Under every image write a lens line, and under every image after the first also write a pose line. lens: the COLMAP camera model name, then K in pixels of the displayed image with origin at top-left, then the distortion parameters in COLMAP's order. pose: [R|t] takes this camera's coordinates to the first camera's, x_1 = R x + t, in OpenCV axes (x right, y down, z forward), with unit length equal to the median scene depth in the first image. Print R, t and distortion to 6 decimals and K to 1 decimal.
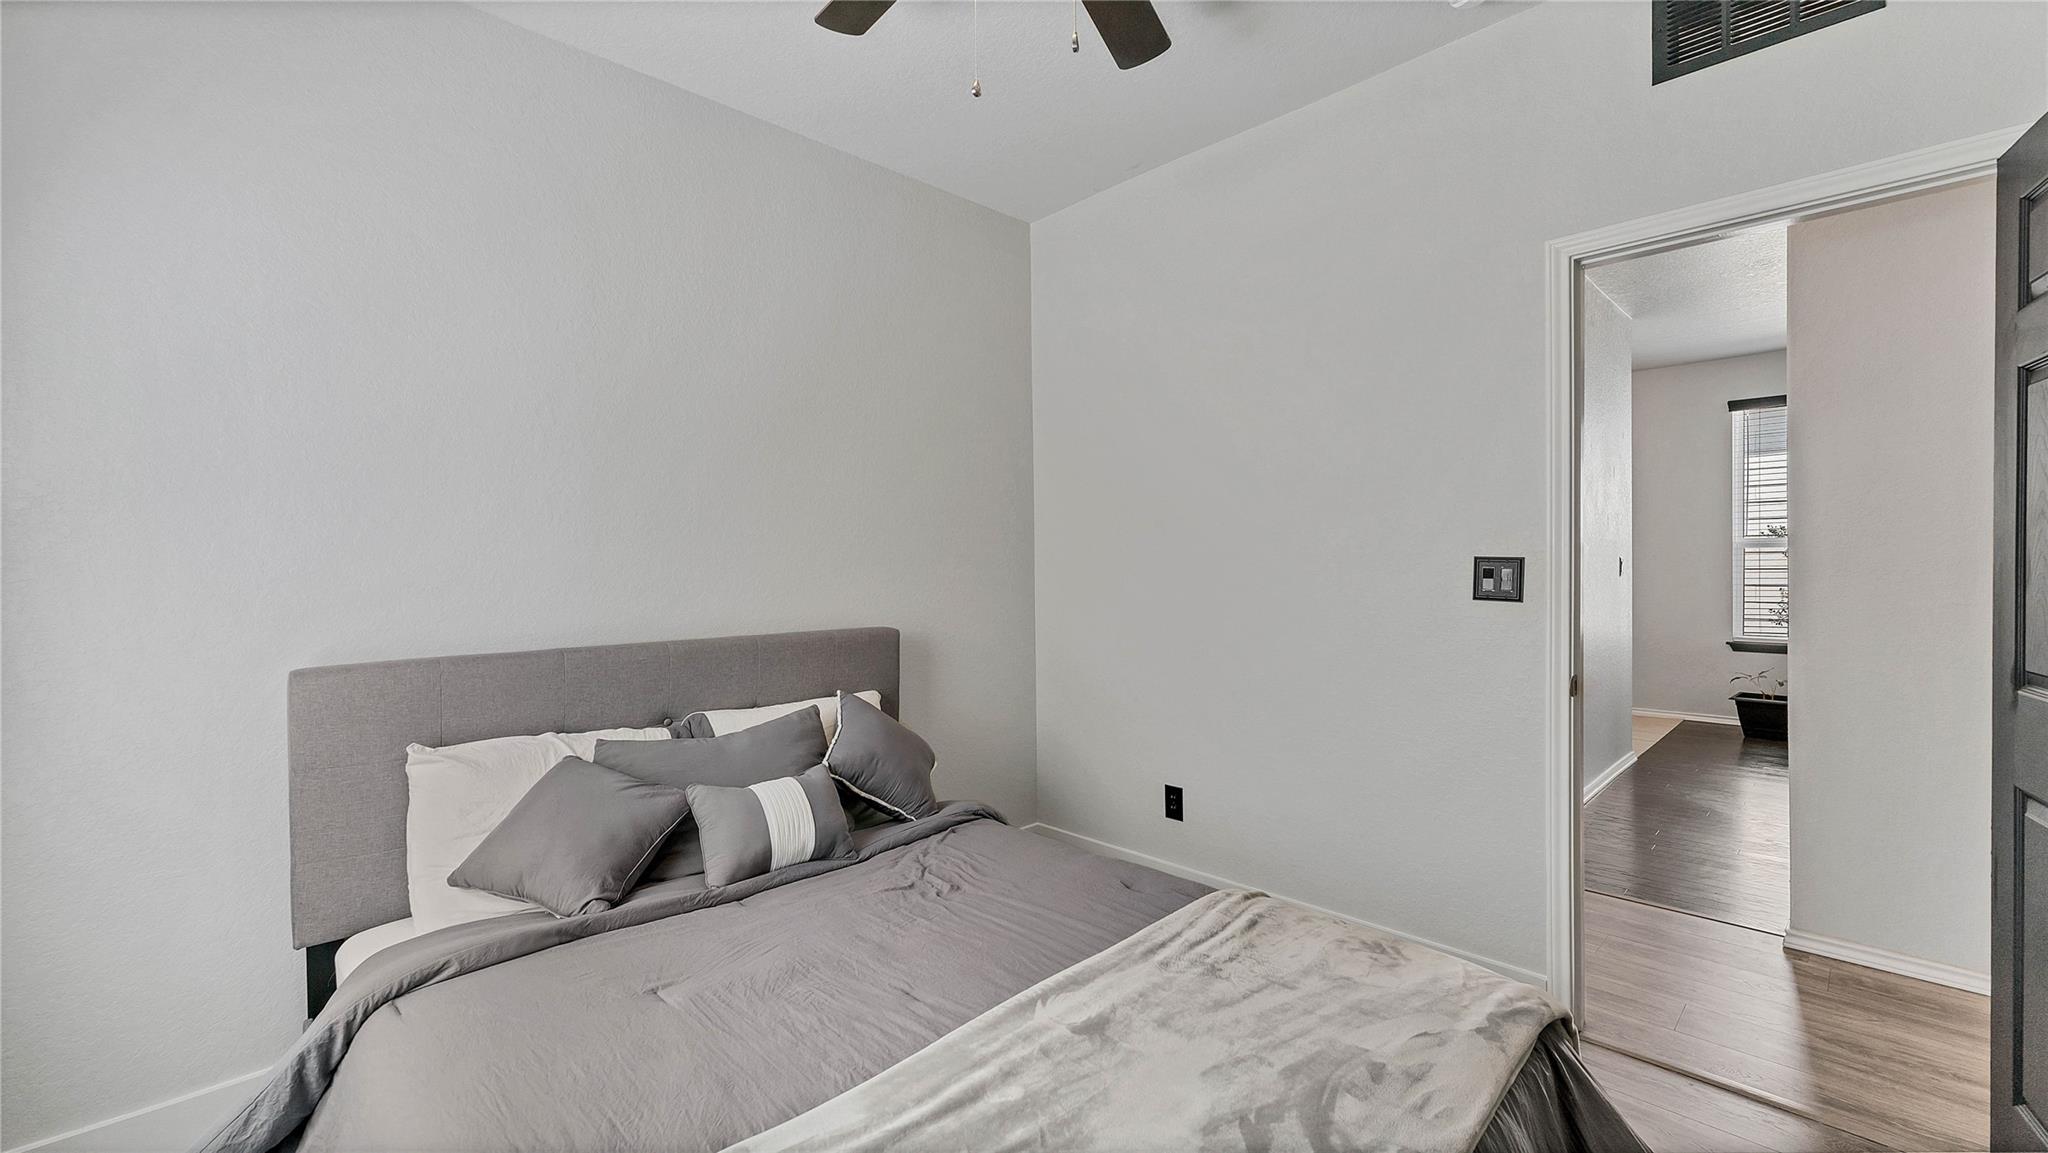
lens RADIAL K [[847.2, 0, 1023.3], [0, 847.2, 571.5], [0, 0, 1]] dist [-0.004156, -0.000061]
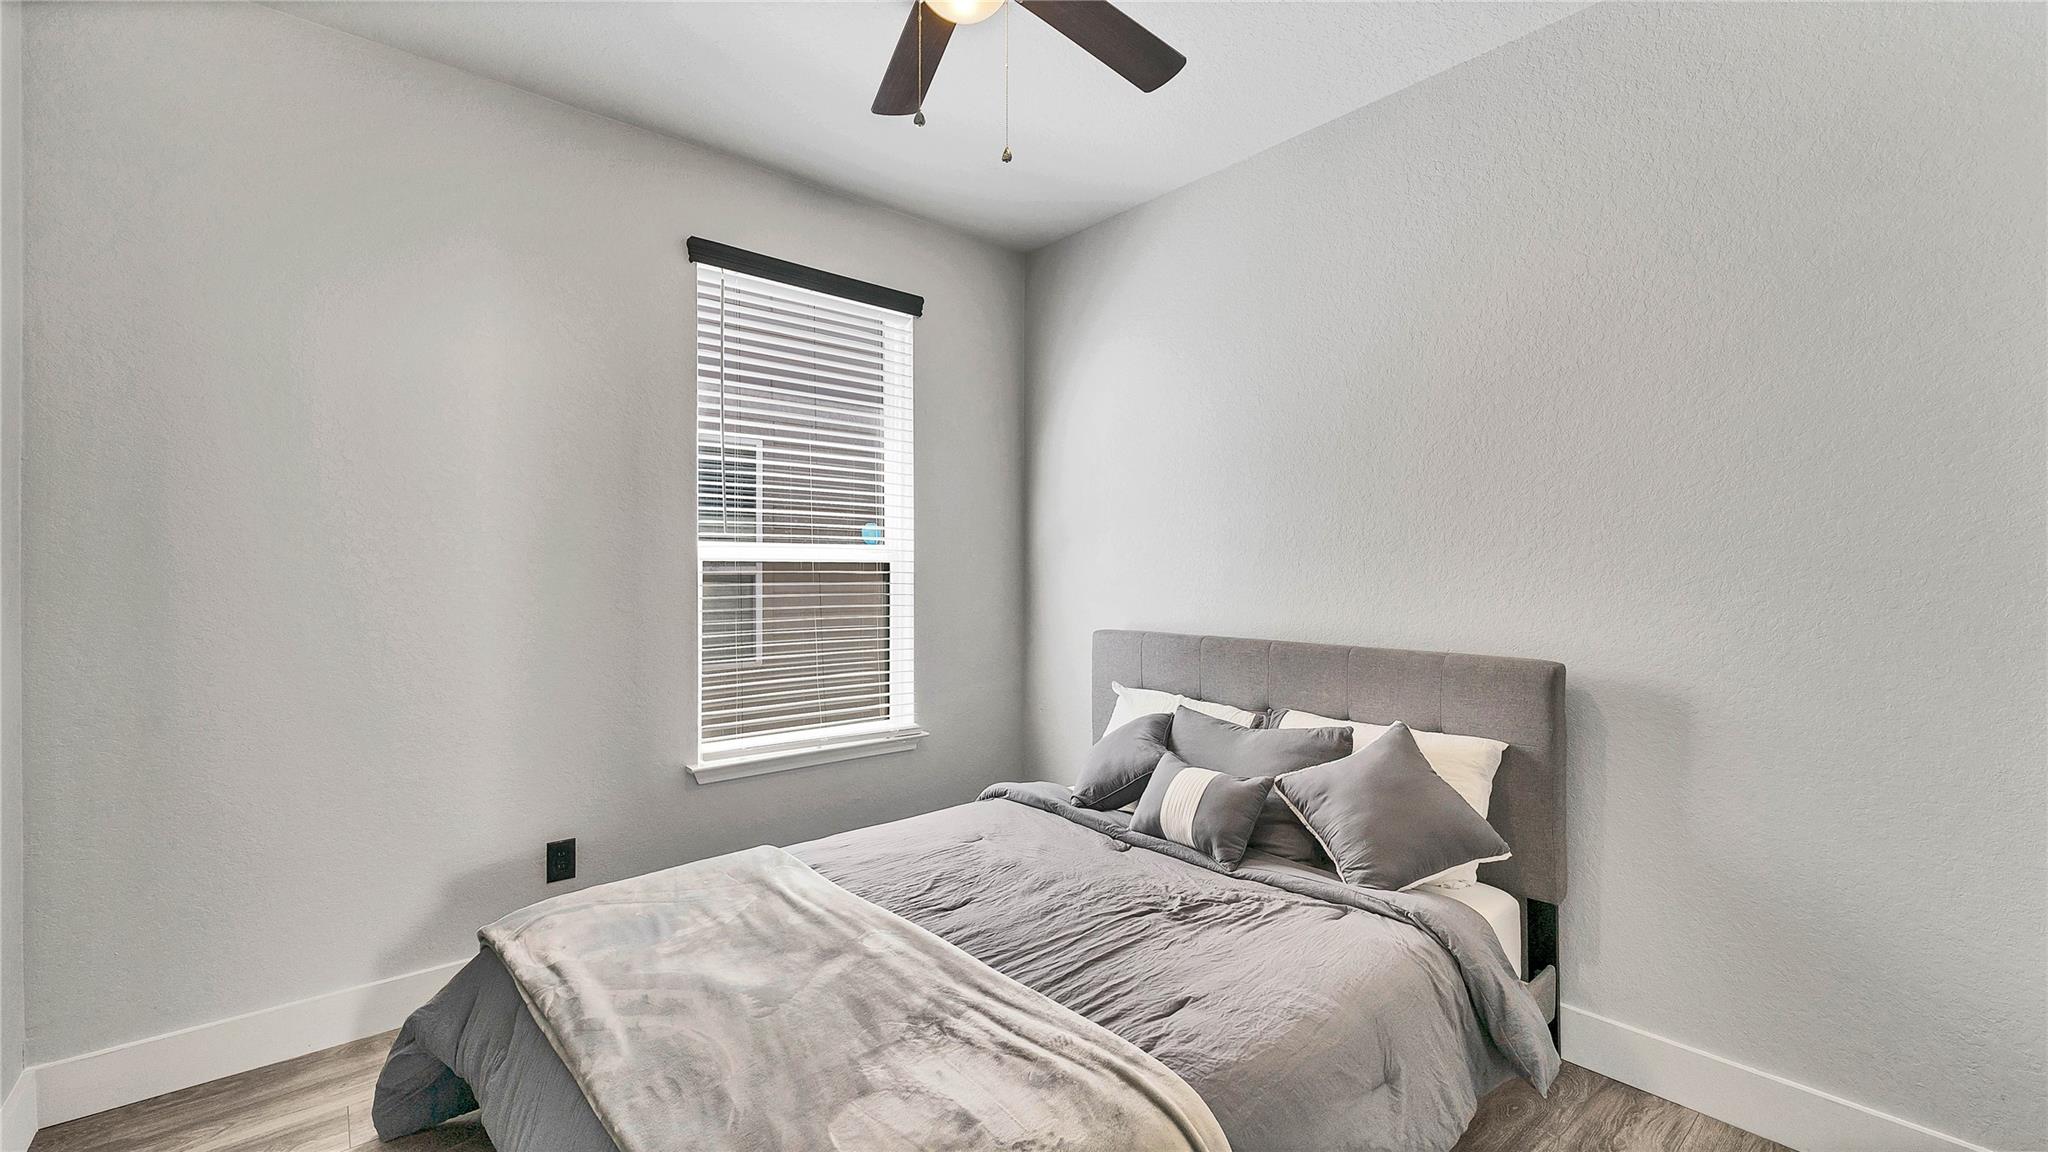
lens RADIAL K [[847.2, 0, 1020.7], [0, 847.2, 574.7], [0, 0, 1]] dist [-0.004156, -0.000061]
pose [[-0.077502, 0.010227, -0.996940, 0.987279], [-0.007209, 0.999915, 0.010818, -0.020981], [0.996966, 0.008025, -0.077421, 1.015904]]
